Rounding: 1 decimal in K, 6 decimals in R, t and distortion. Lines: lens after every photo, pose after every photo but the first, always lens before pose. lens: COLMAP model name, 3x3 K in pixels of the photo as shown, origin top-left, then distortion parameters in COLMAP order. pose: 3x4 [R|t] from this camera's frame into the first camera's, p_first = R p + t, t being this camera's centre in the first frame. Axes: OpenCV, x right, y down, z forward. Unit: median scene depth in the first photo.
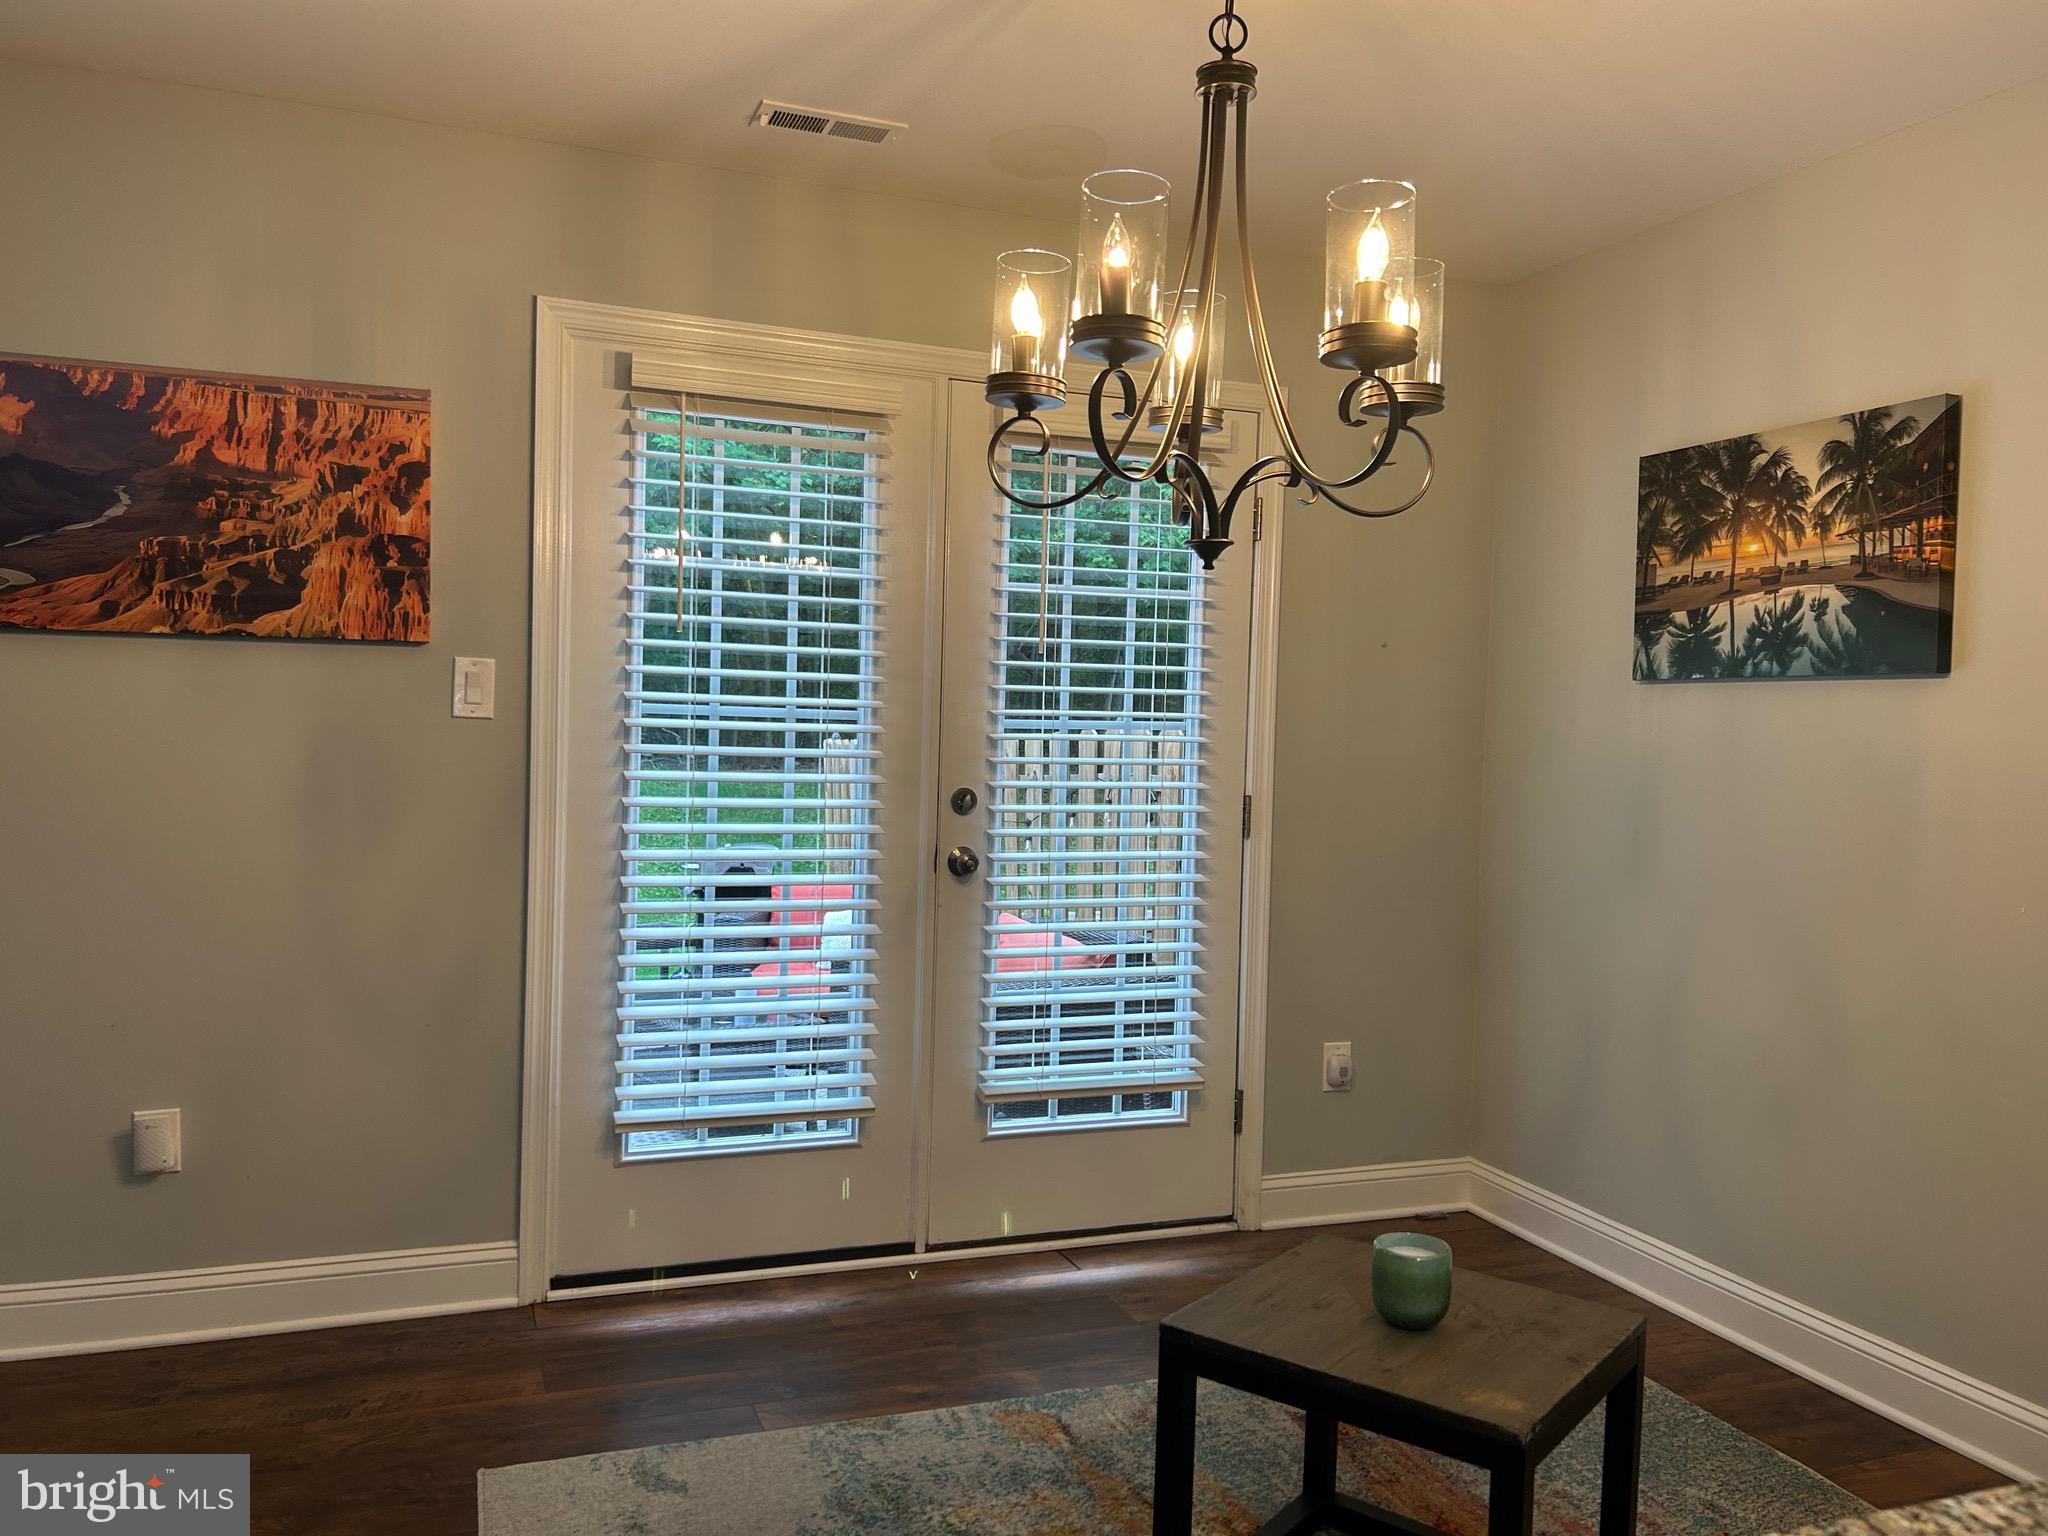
lens RADIAL K [[1548.8, 0, 1012.0], [0, 1548.8, 766.4], [0, 0, 1]] dist [0.055206, -0.085457]
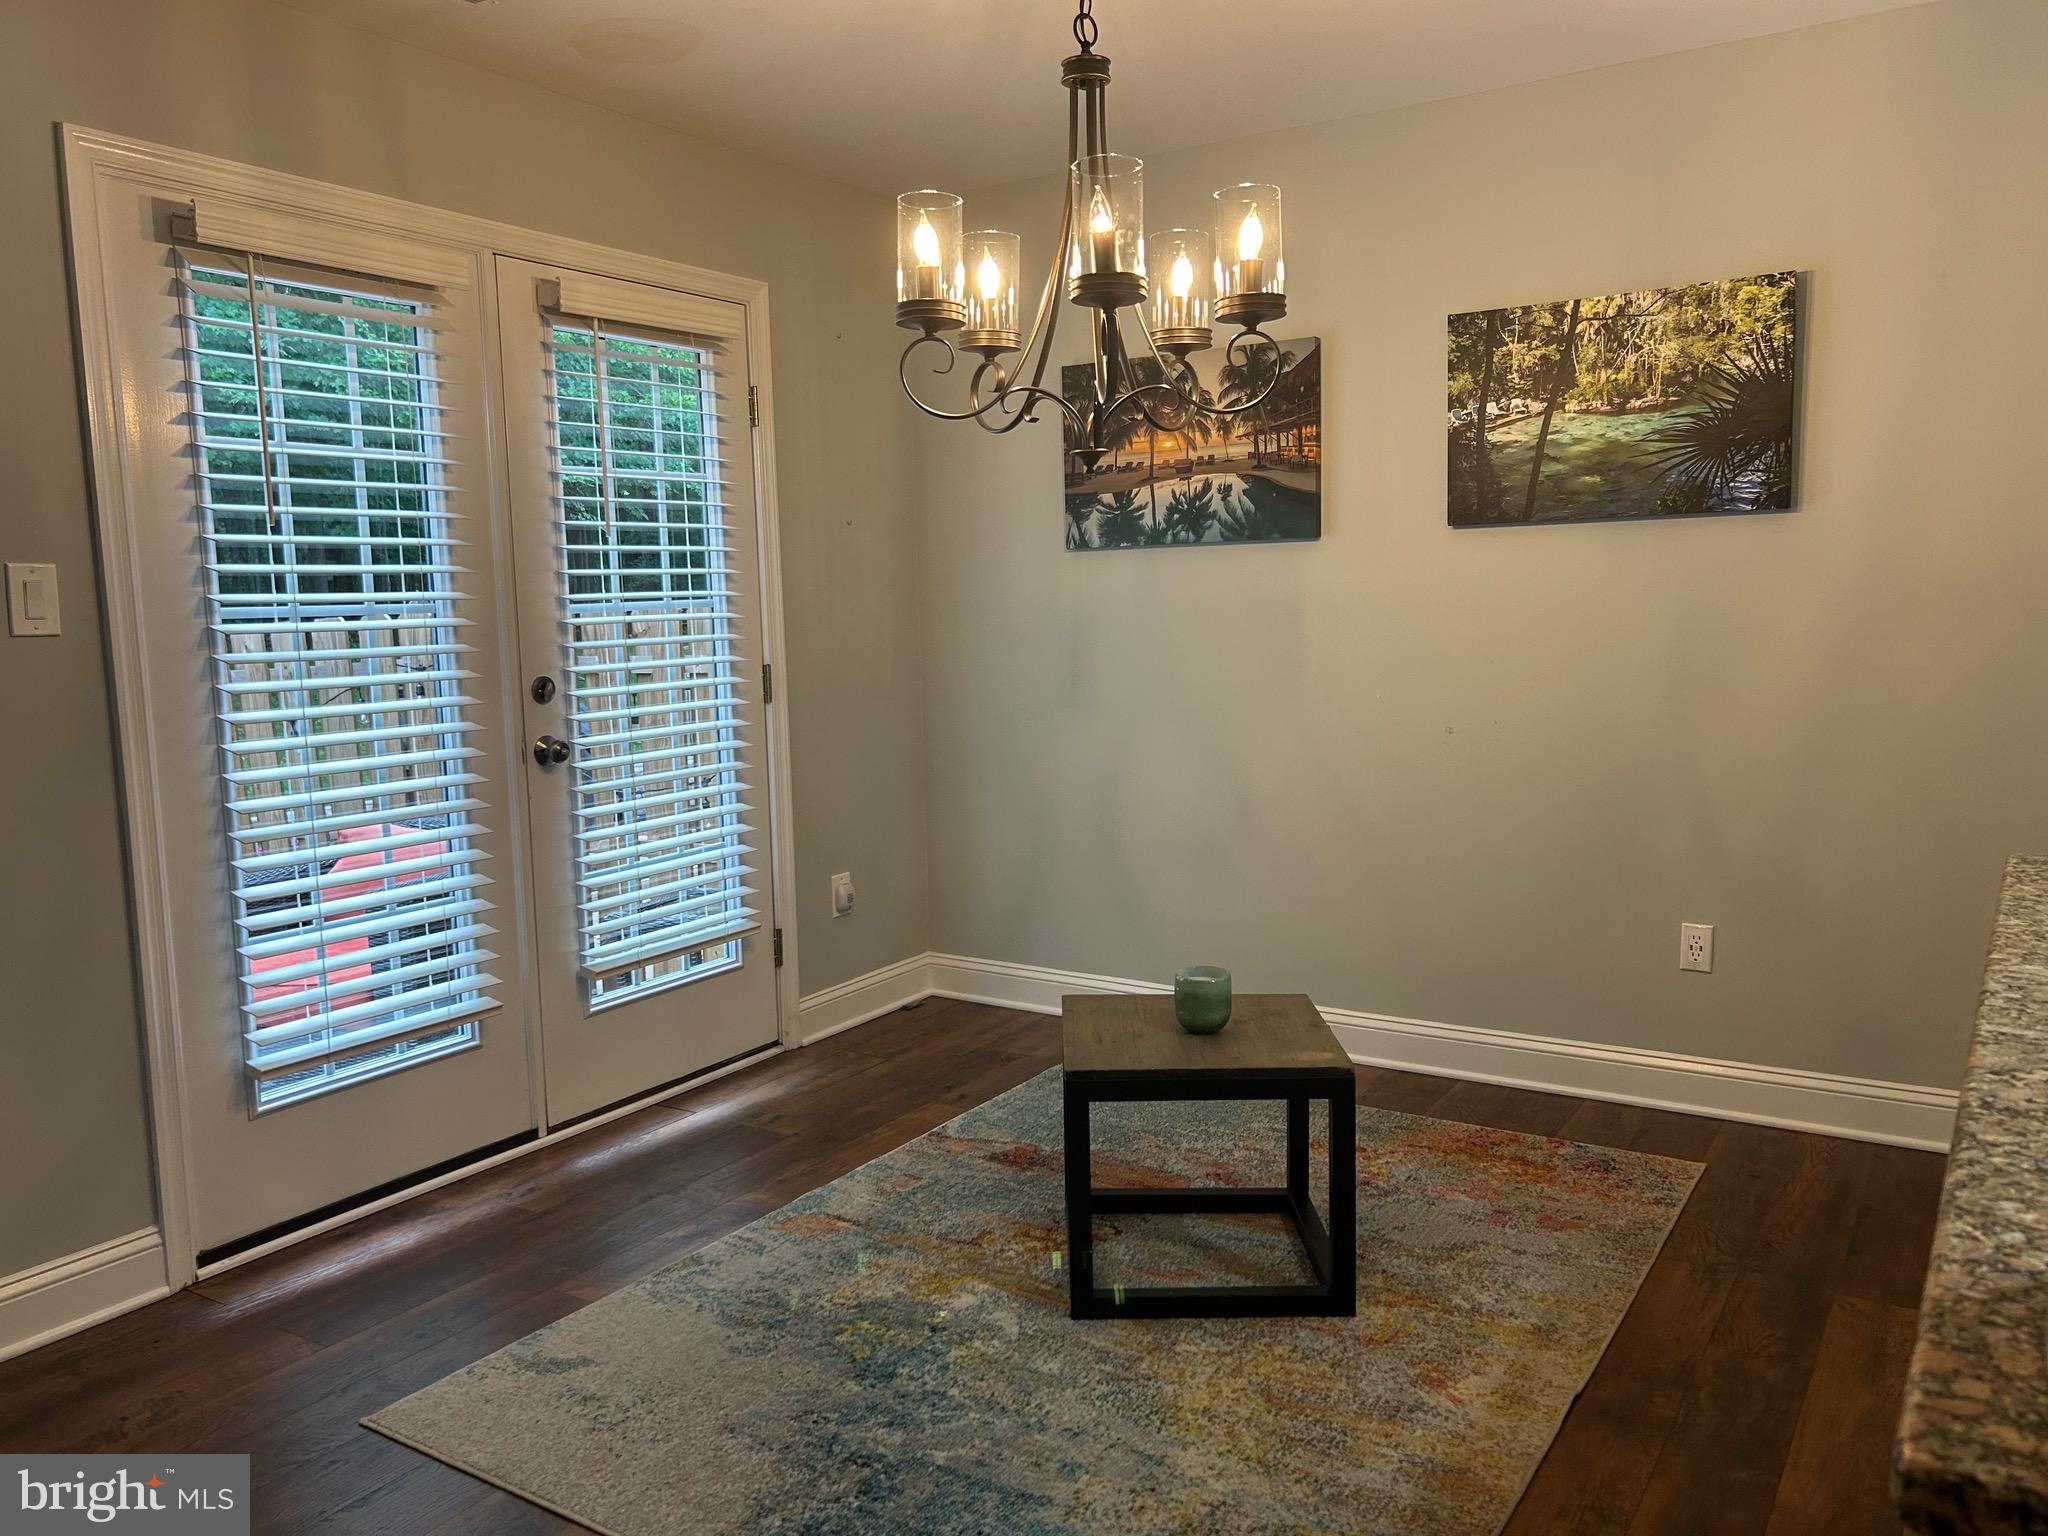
lens RADIAL K [[1550.2, 0, 1026.7], [0, 1550.2, 769.4], [0, 0, 1]] dist [0.071695, -0.106354]
pose [[0.800792, -0.114434, 0.587910, -0.415259], [0.062215, 0.992161, 0.108376, -0.017582], [-0.595703, -0.050210, 0.801634, 0.007475]]
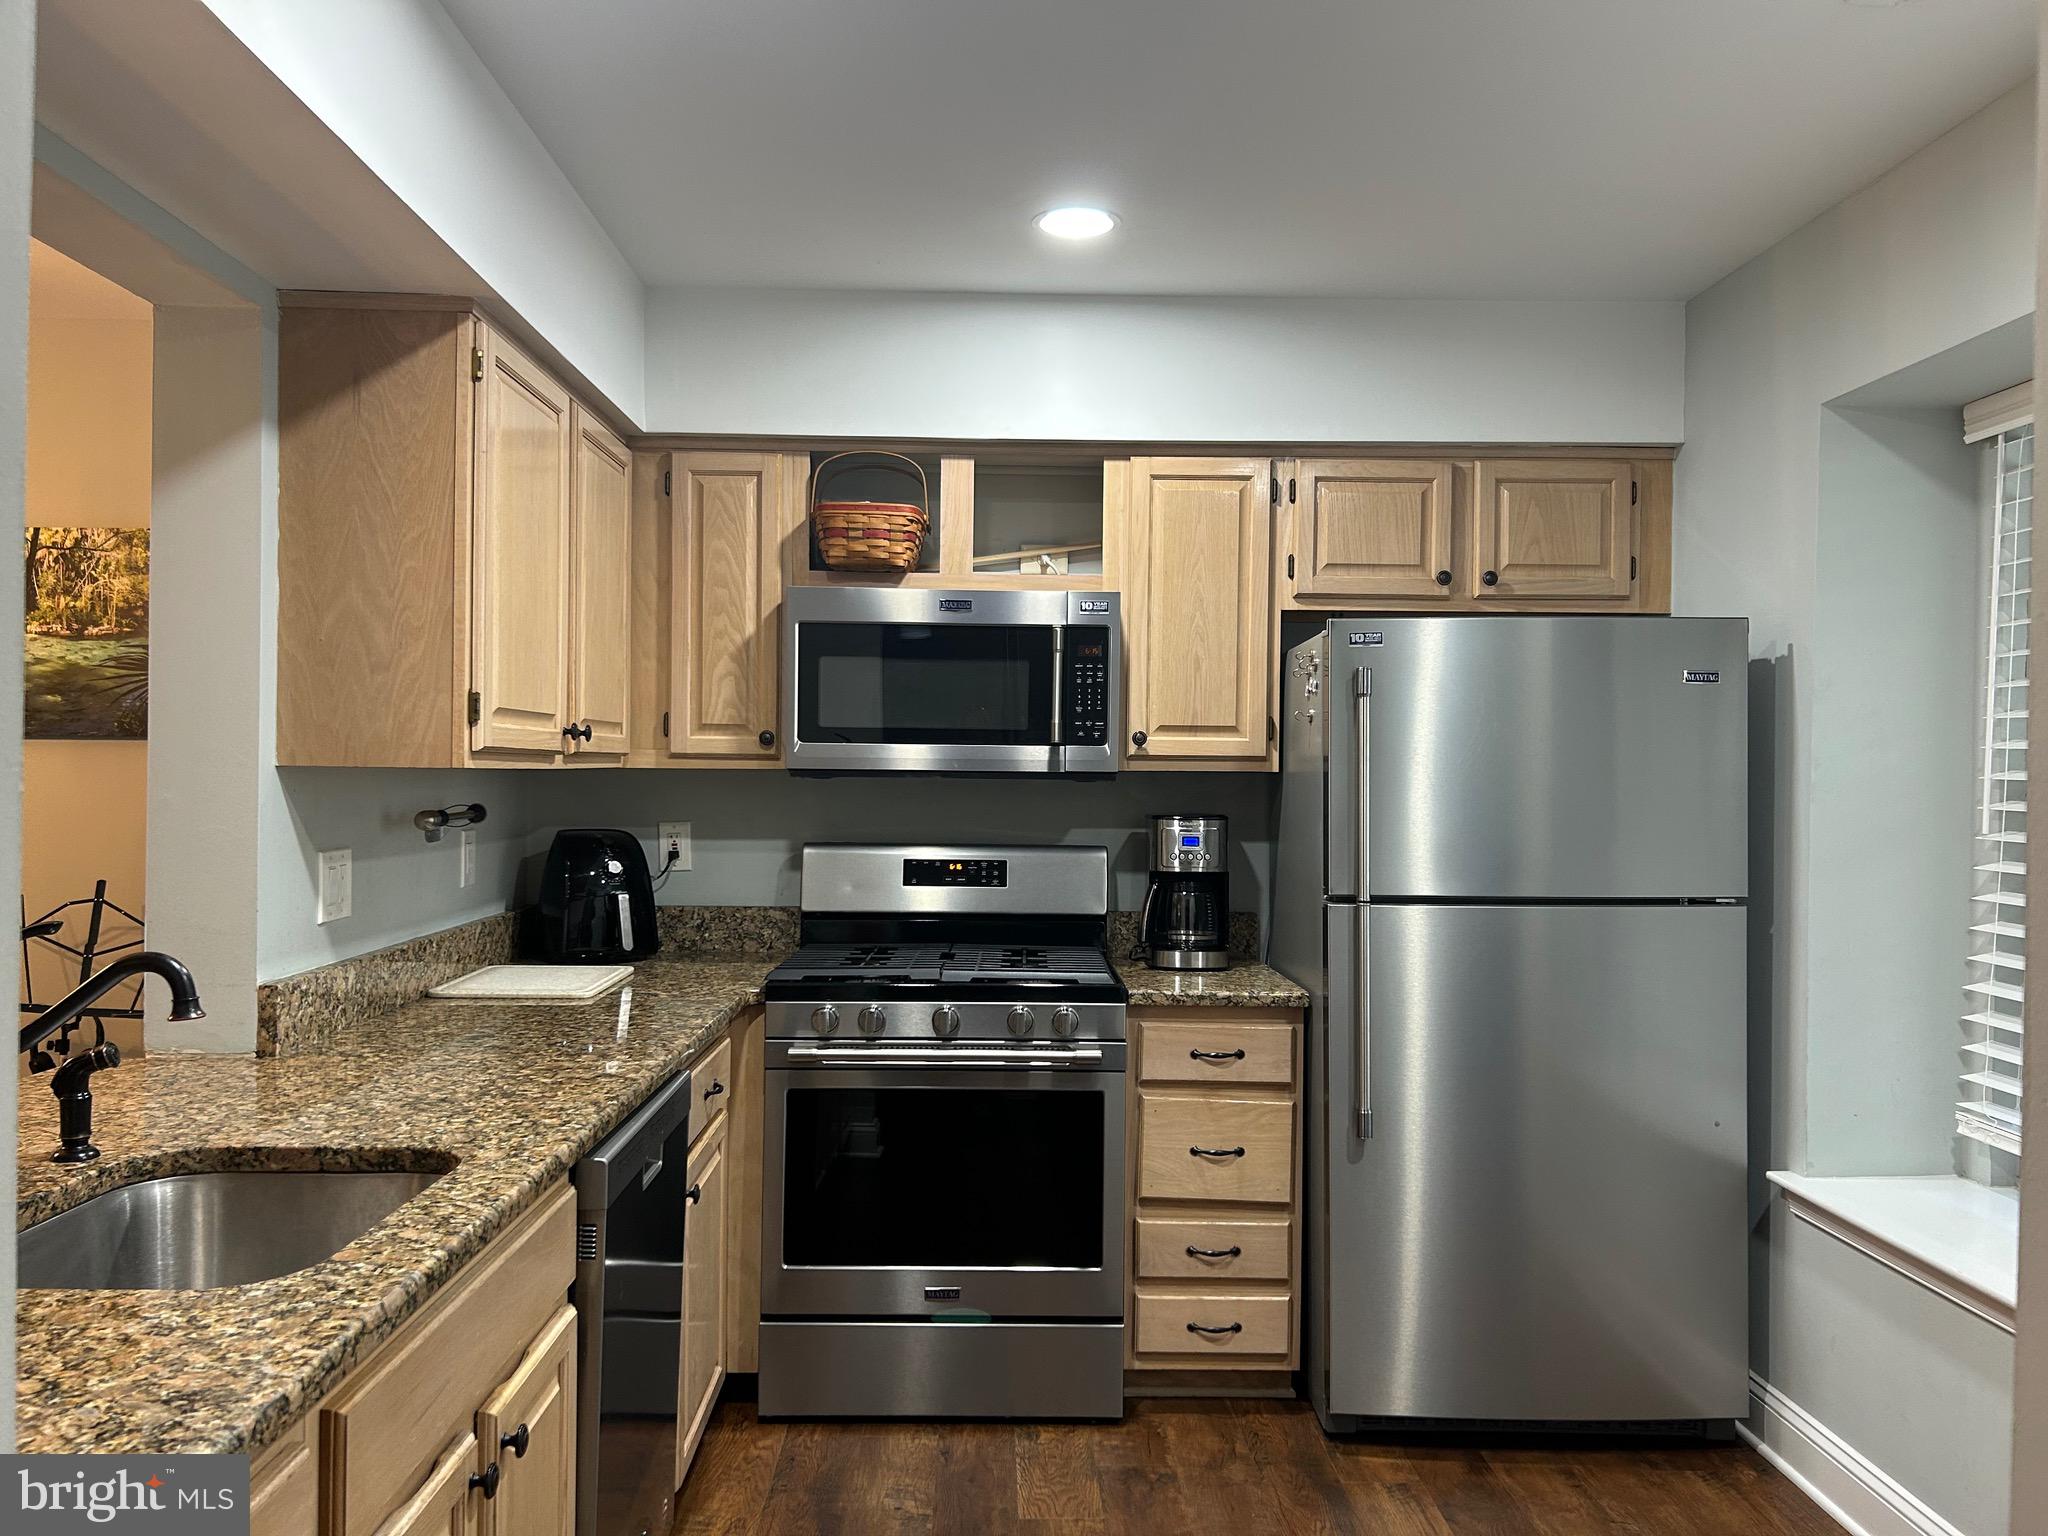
lens RADIAL K [[1547.9, 0, 1031.5], [0, 1547.9, 776.2], [0, 0, 1]] dist [0.054168, -0.064512]
pose [[0.332228, -0.029298, 0.942744, -0.263381], [0.022989, 0.999472, 0.022959, -0.029594], [-0.942919, 0.014045, 0.332726, -0.390650]]
